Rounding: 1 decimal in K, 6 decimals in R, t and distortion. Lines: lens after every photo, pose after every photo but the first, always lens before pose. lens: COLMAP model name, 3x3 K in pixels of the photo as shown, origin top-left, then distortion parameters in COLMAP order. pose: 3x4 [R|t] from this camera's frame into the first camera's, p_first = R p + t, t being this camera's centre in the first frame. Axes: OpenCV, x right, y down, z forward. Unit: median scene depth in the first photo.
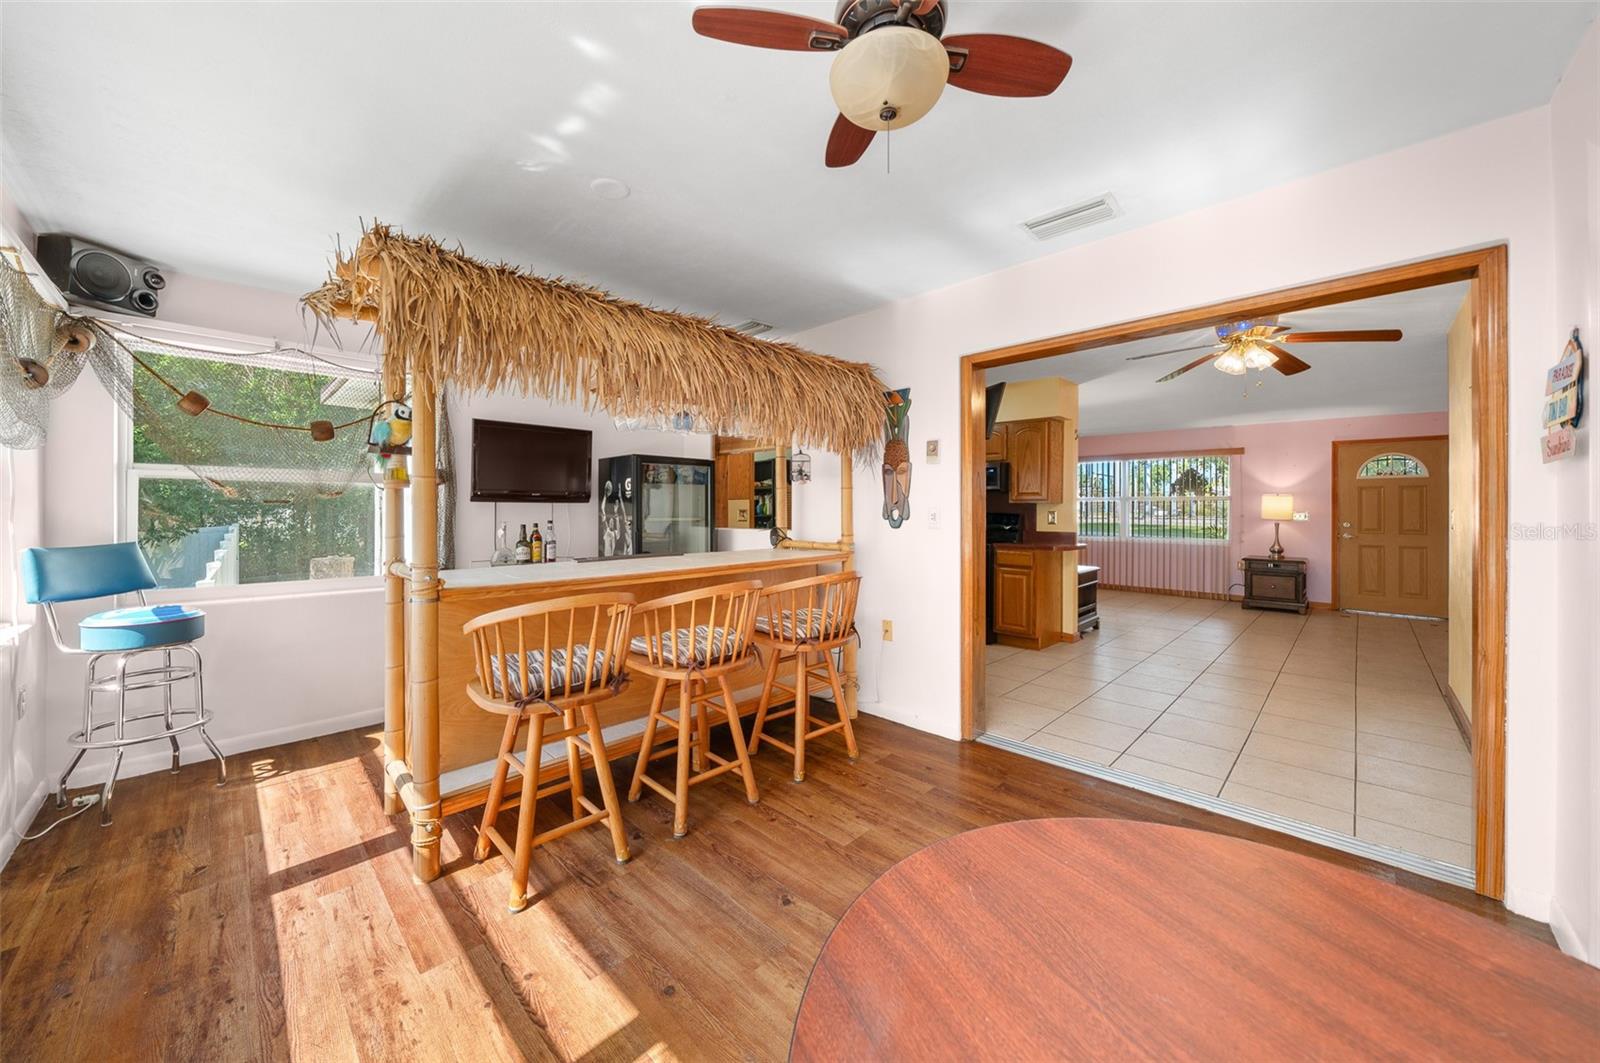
lens RADIAL K [[569.7, 0, 795.3], [0, 569.7, 510.9], [0, 0, 1]] dist [-0.000197, -0.000074]
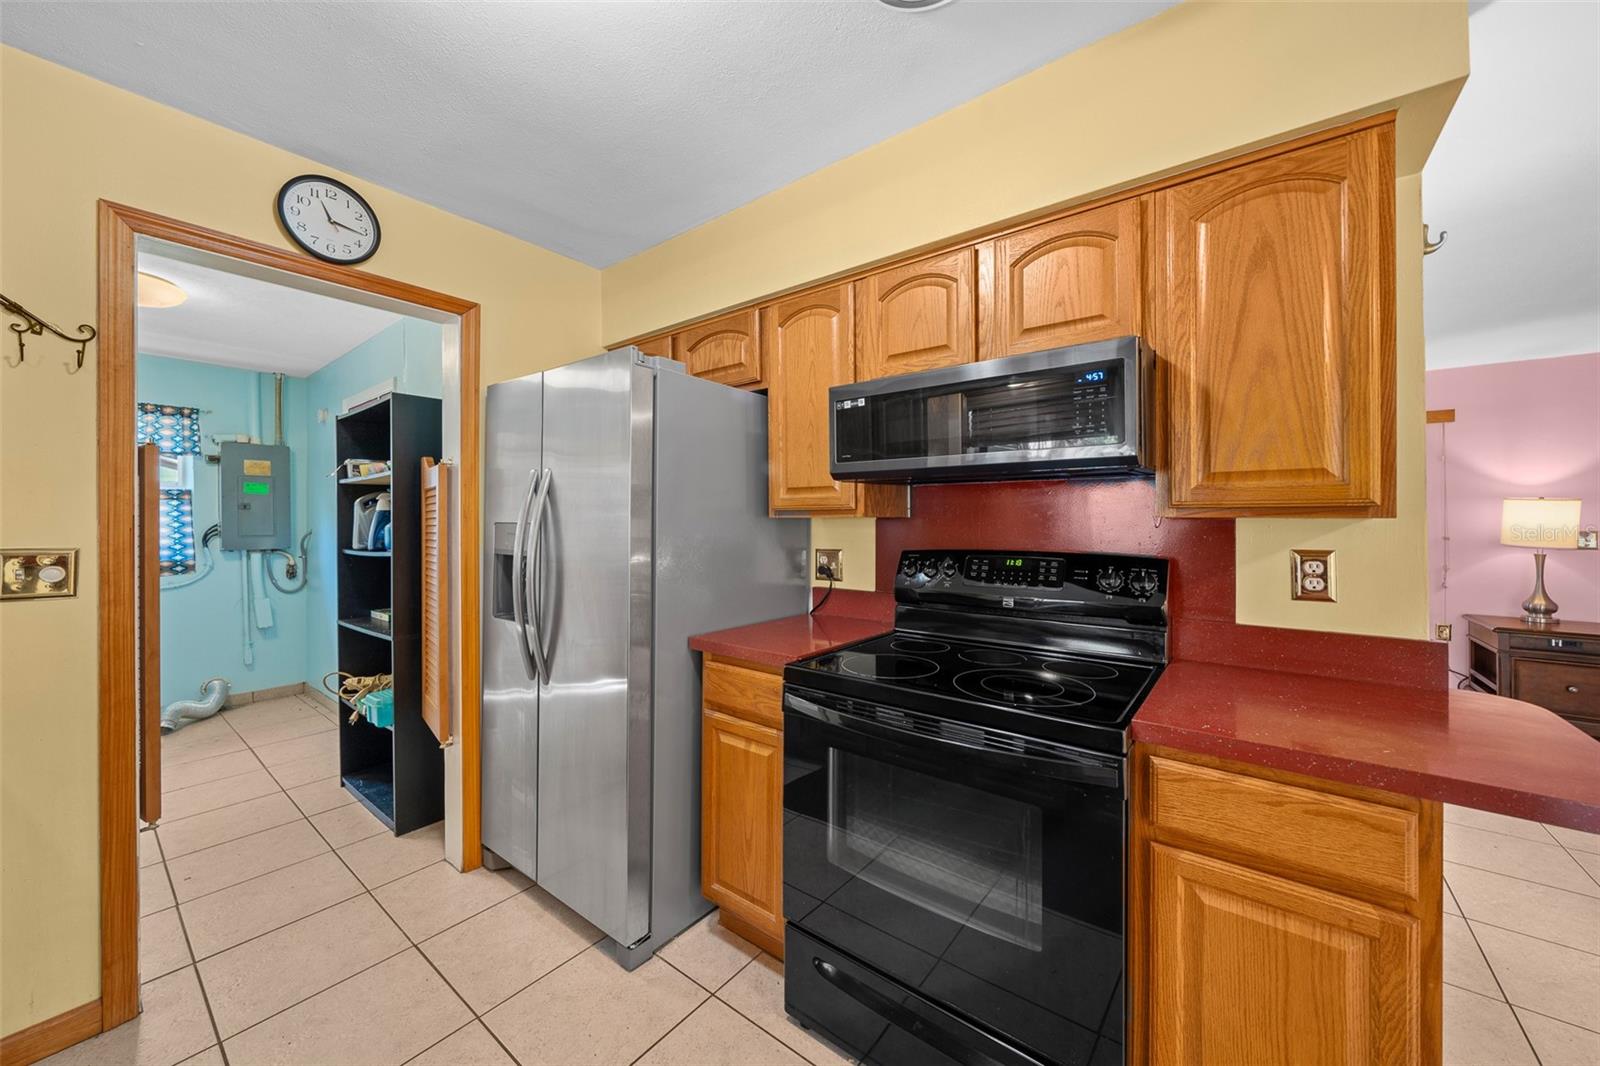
lens RADIAL K [[569.7, 0, 825.8], [0, 569.7, 524.6], [0, 0, 1]] dist [-0.000197, -0.000074]
pose [[0.990809, -0.005716, 0.135150, 0.156864], [0.005239, 0.999979, 0.003887, -0.009972], [-0.135169, -0.003143, 0.990818, 0.609599]]
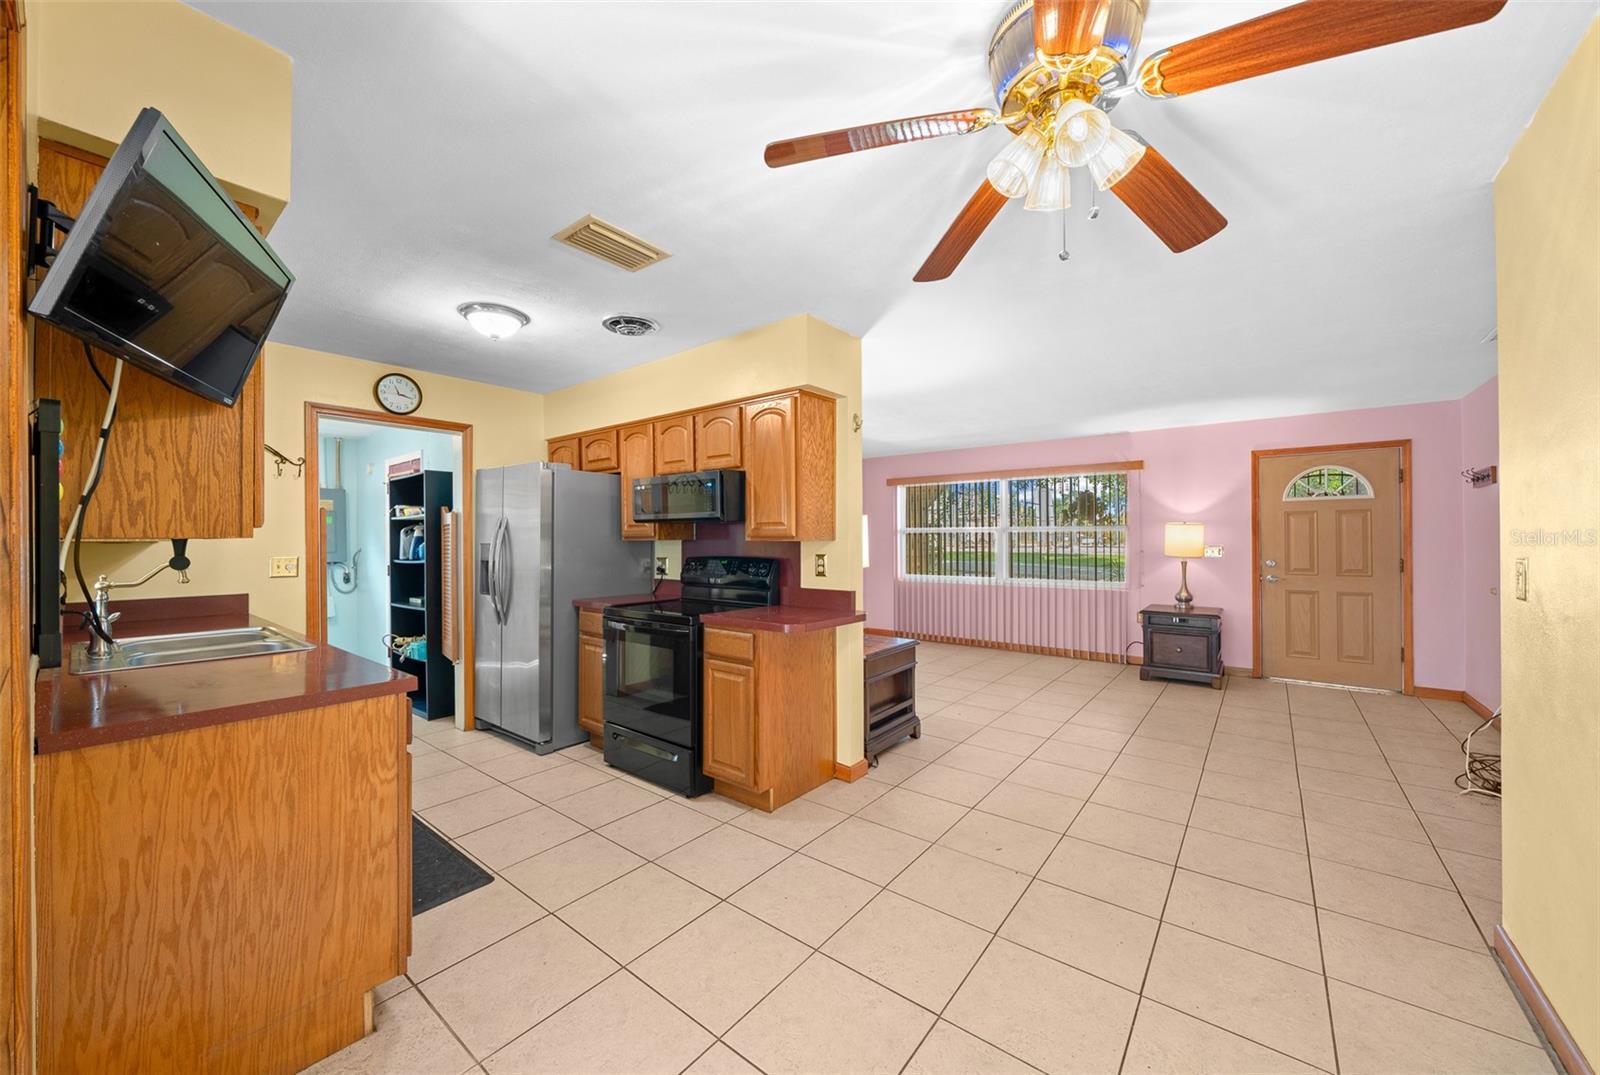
lens RADIAL K [[569.7, 0, 803.5], [0, 569.7, 543.2], [0, 0, 1]] dist [-0.000197, -0.000074]
pose [[0.995048, -0.009549, 0.098940, 0.292767], [0.009113, 0.999947, 0.004865, -0.010812], [-0.098981, -0.003939, 0.995082, 0.325796]]
